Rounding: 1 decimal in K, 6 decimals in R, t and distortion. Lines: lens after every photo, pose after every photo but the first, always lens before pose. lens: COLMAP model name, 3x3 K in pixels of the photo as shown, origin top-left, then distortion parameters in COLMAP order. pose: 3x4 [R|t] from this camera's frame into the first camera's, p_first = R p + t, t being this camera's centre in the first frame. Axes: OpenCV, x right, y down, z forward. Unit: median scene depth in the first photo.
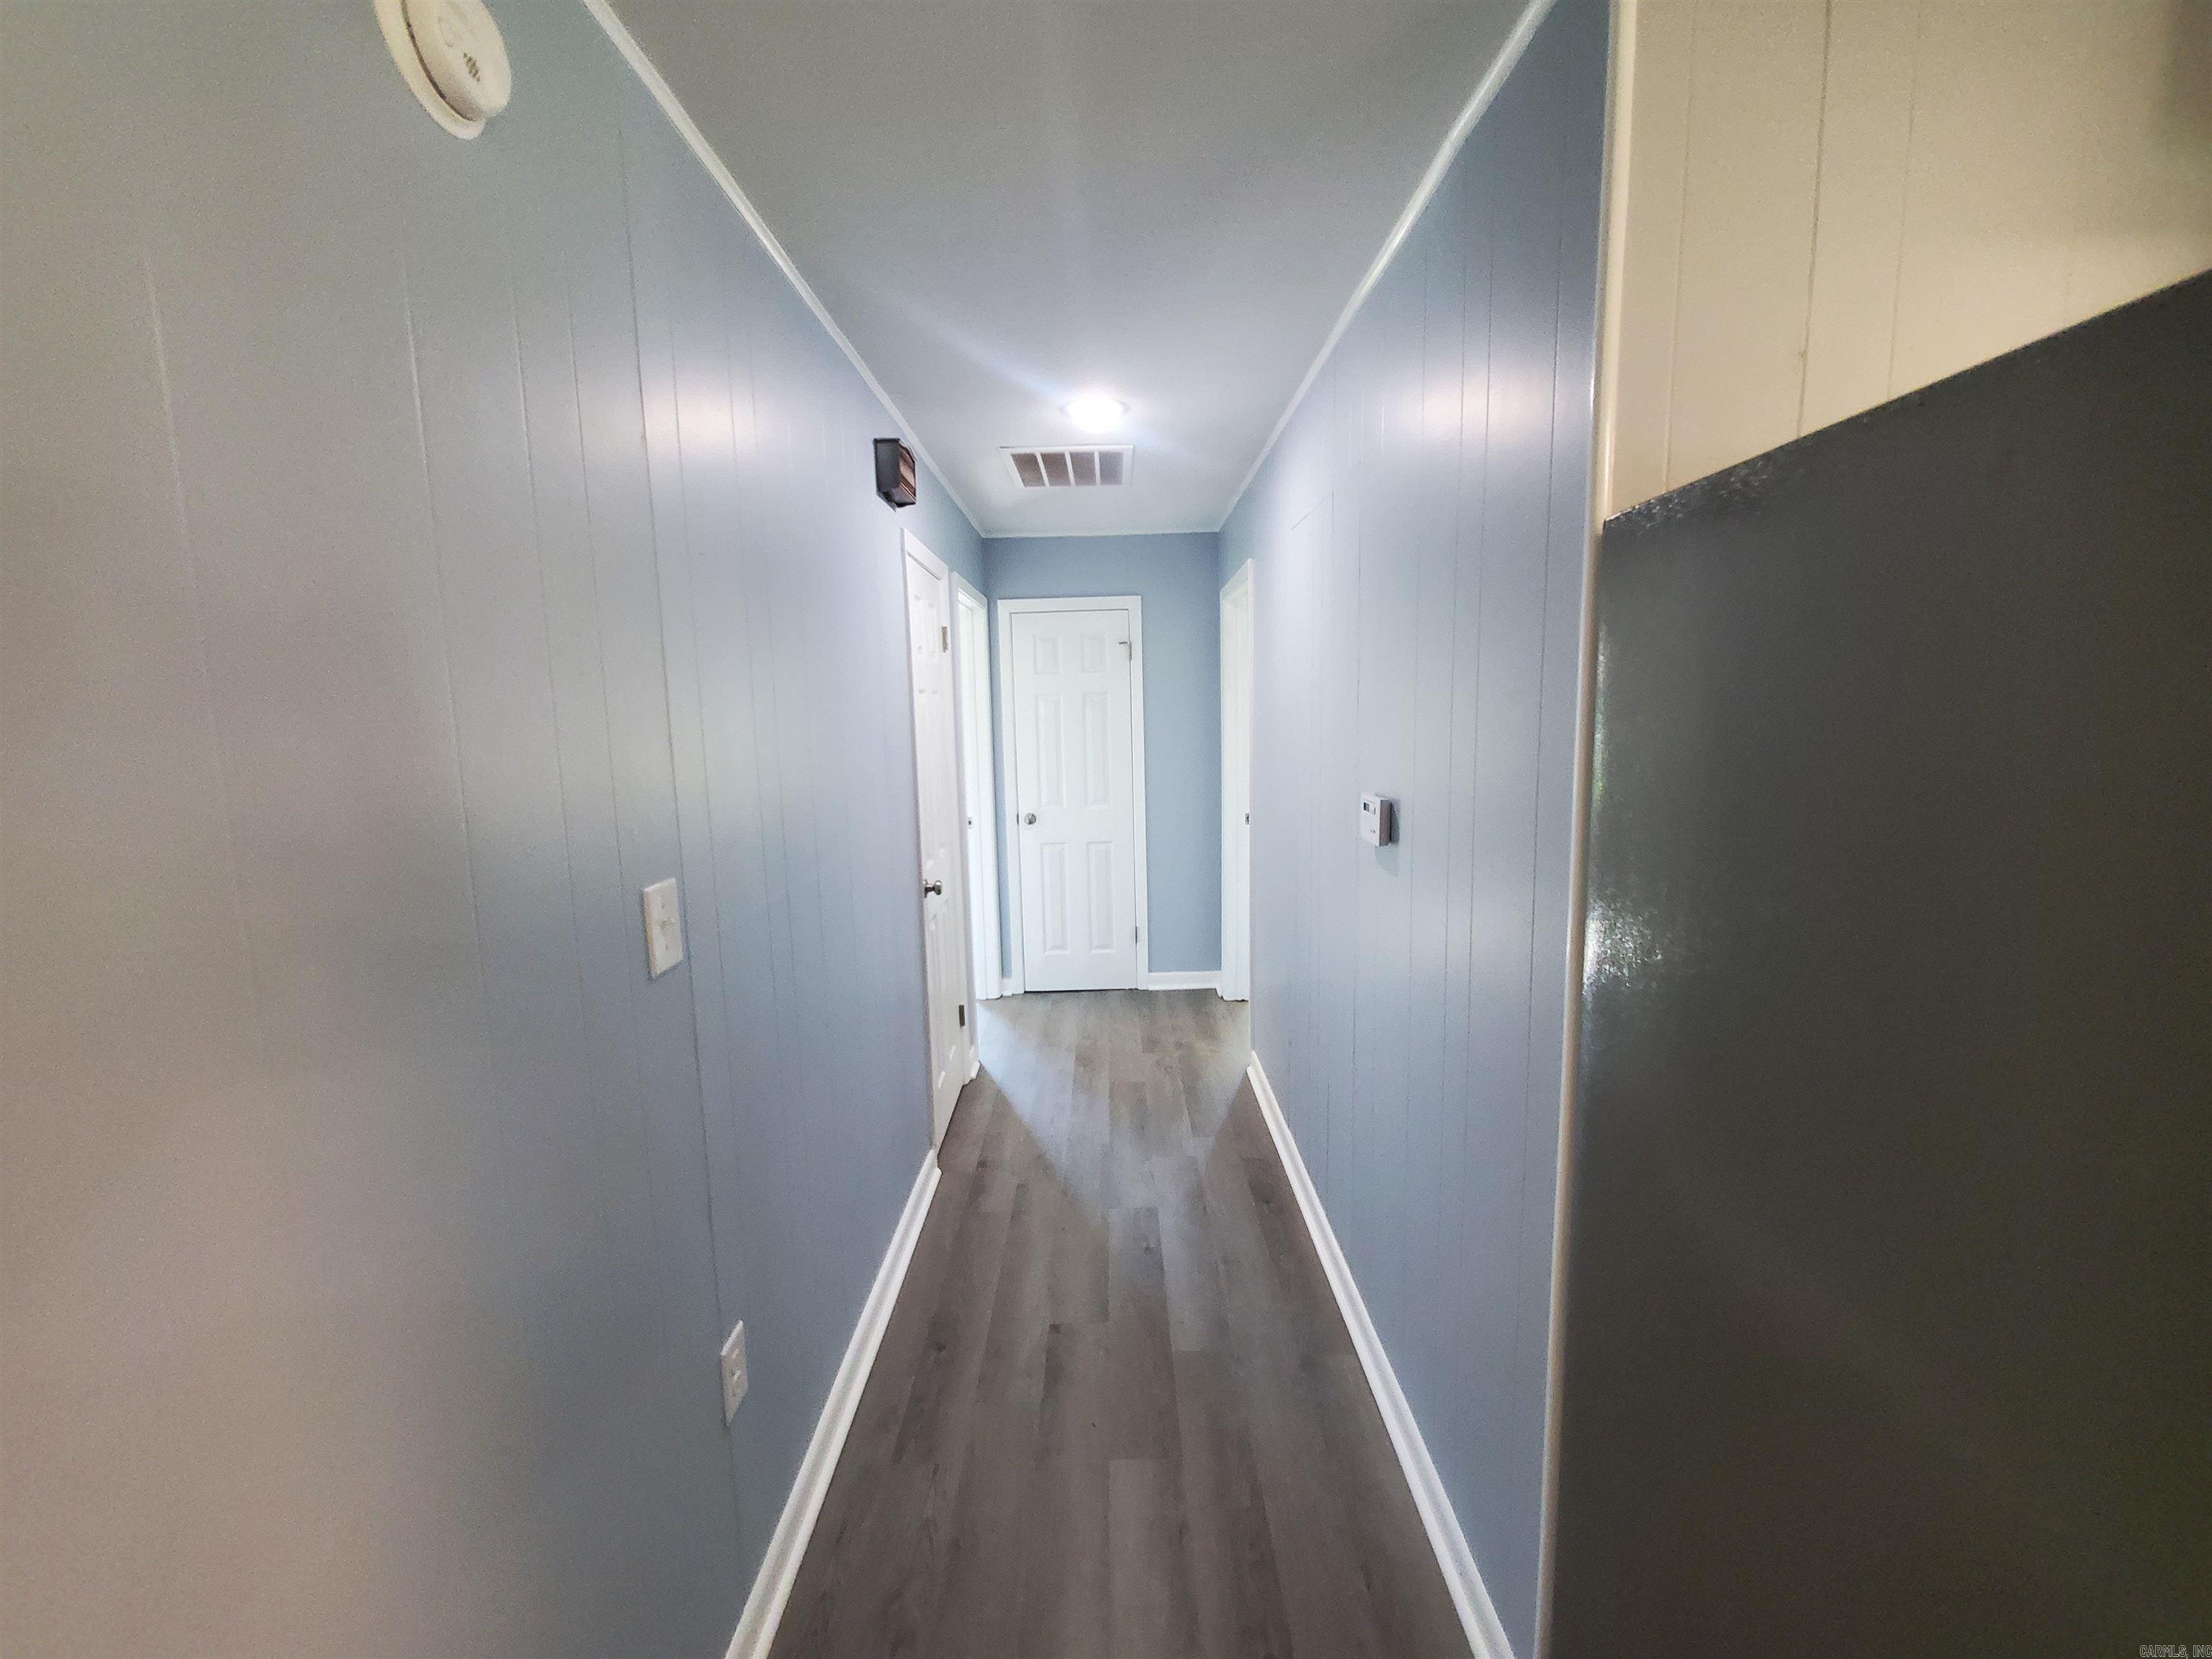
lens RADIAL K [[881.7, 0, 1118.5], [0, 881.7, 821.1], [0, 0, 1]] dist [-0.003930, -0.000496]
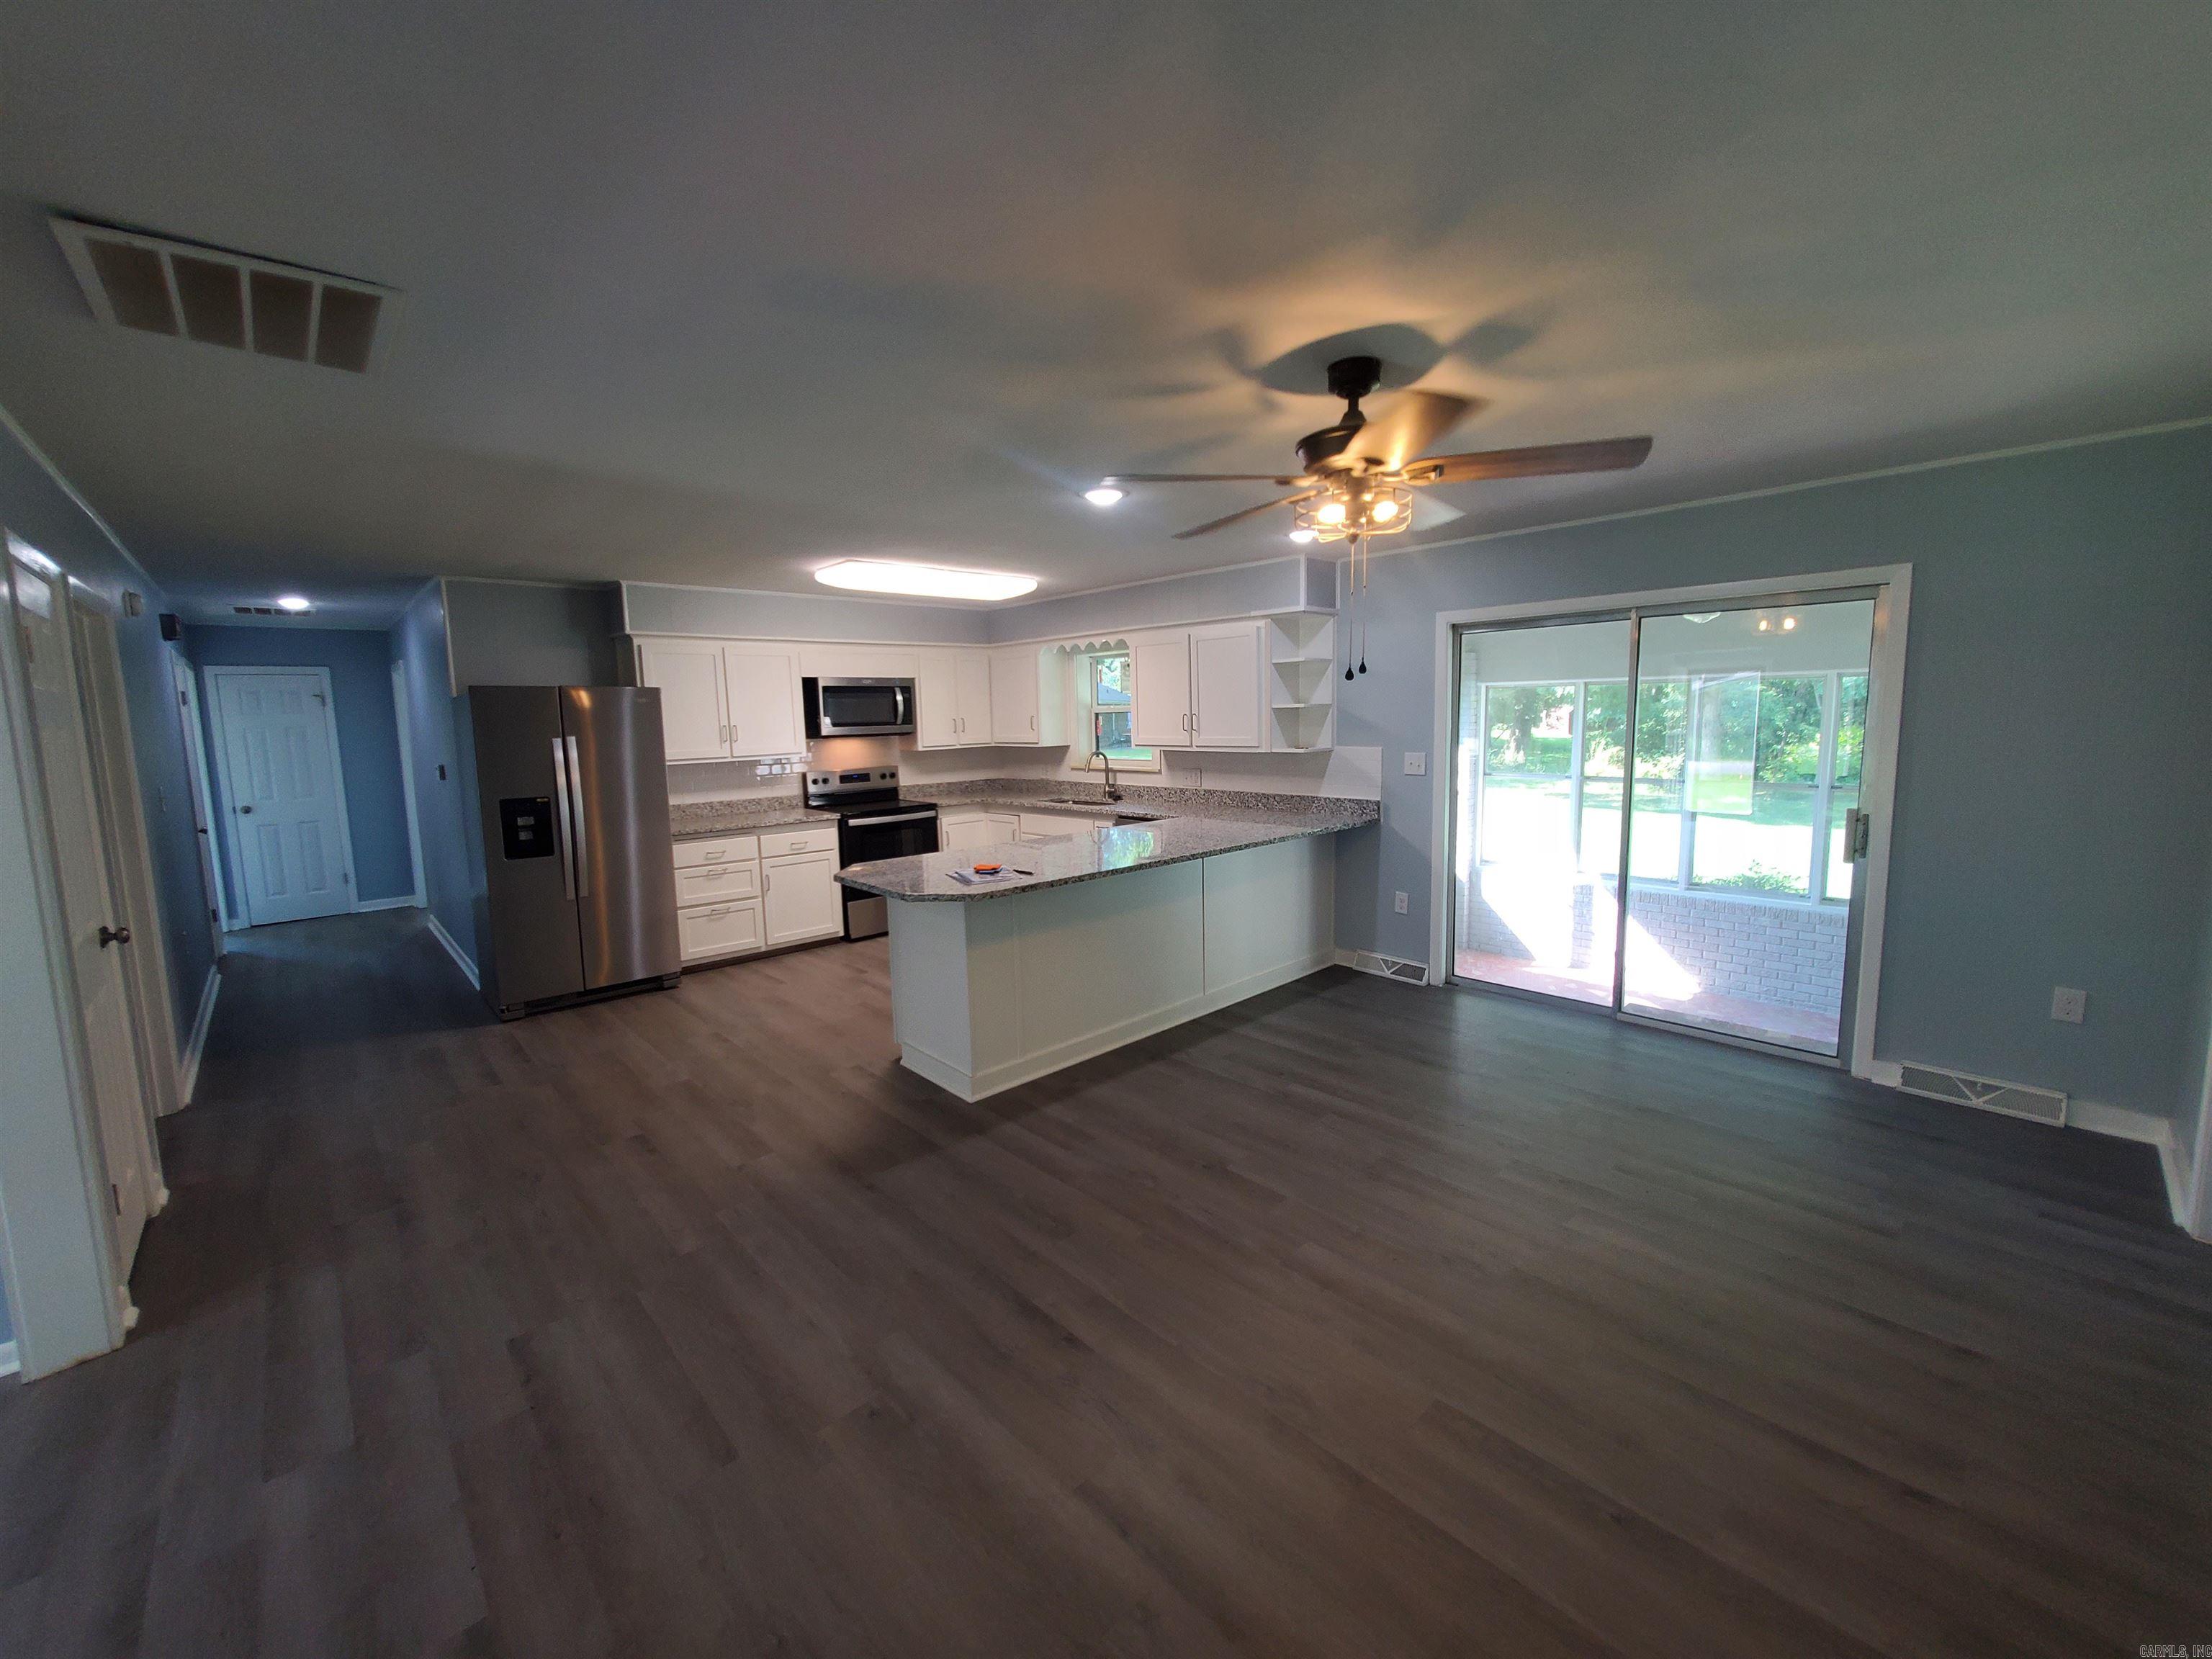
lens RADIAL K [[878.9, 0, 1110.6], [0, 878.9, 817.1], [0, 0, 1]] dist [-0.002691, -0.001211]
pose [[0.737308, -0.074176, 0.671473, -0.016610], [0.093465, 0.995595, 0.007353, 0.139602], [-0.669061, 0.057337, 0.740993, -1.120563]]
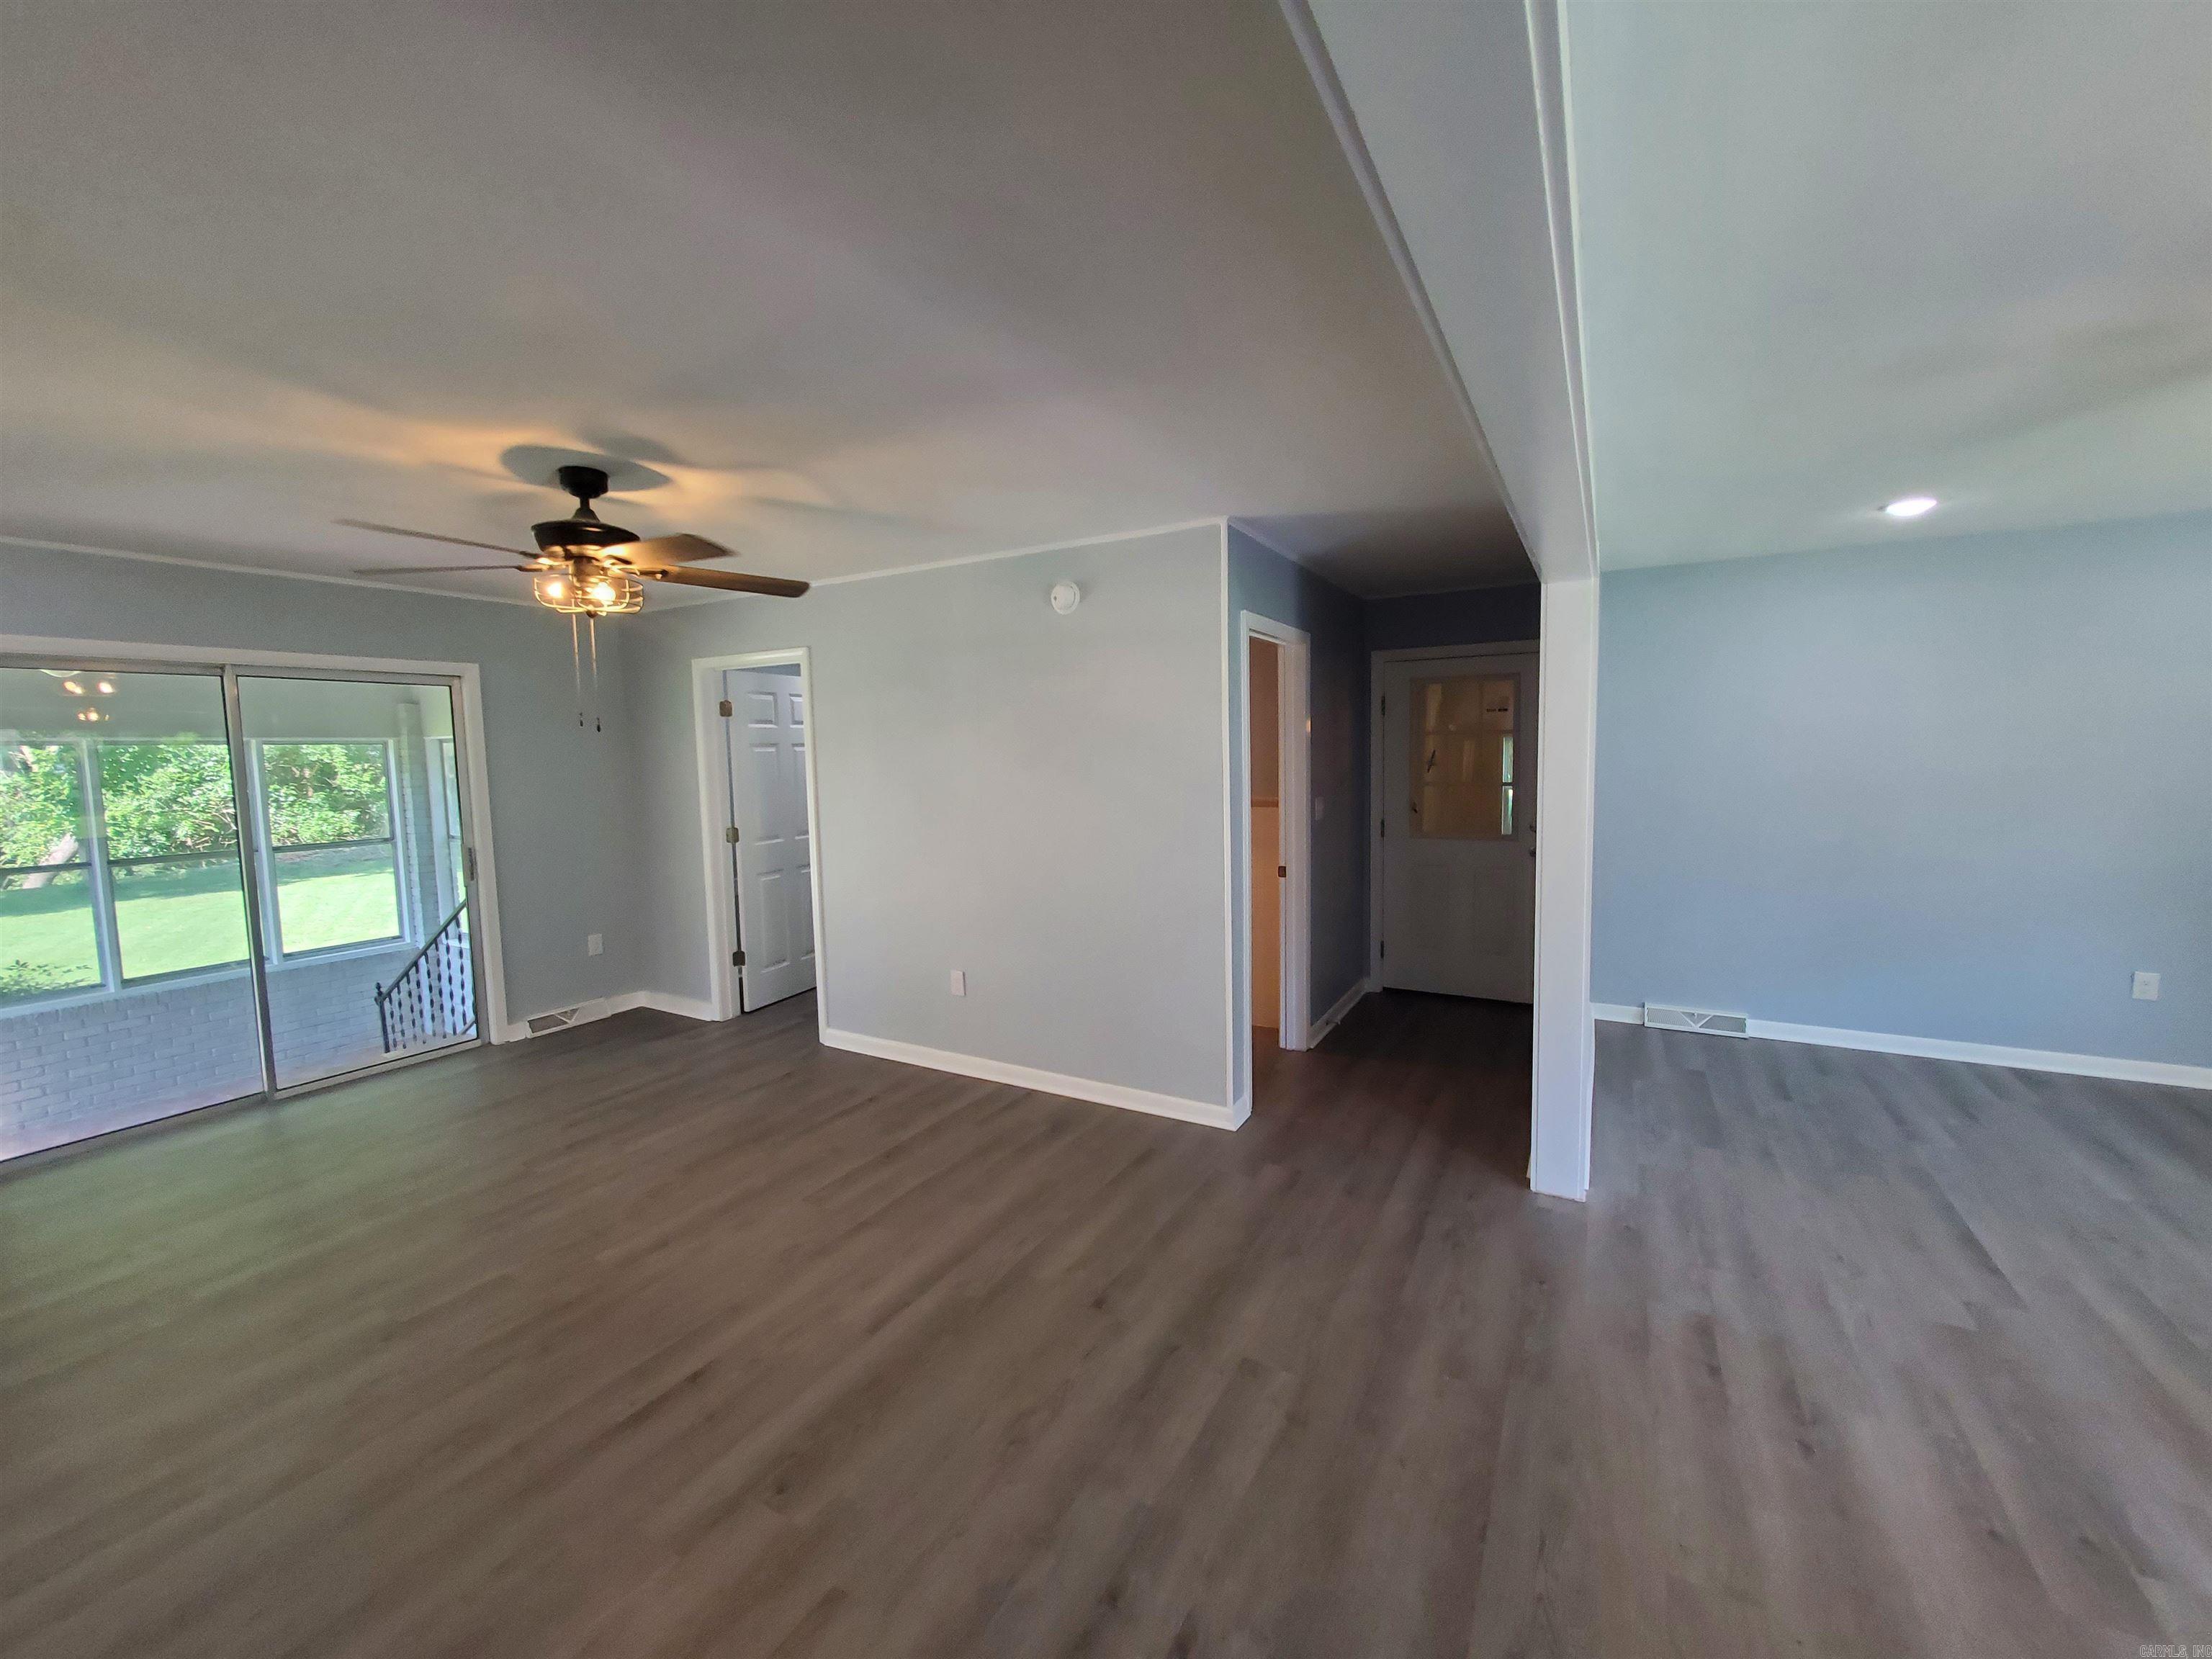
lens RADIAL K [[873.9, 0, 1112.8], [0, 873.9, 817.6], [0, 0, 1]] dist [-0.001751, -0.003328]
pose [[-0.863389, -0.001463, 0.504537, -0.166693], [0.103539, 0.978199, 0.180017, 0.065523], [-0.493801, 0.207664, -0.844415, -0.513313]]
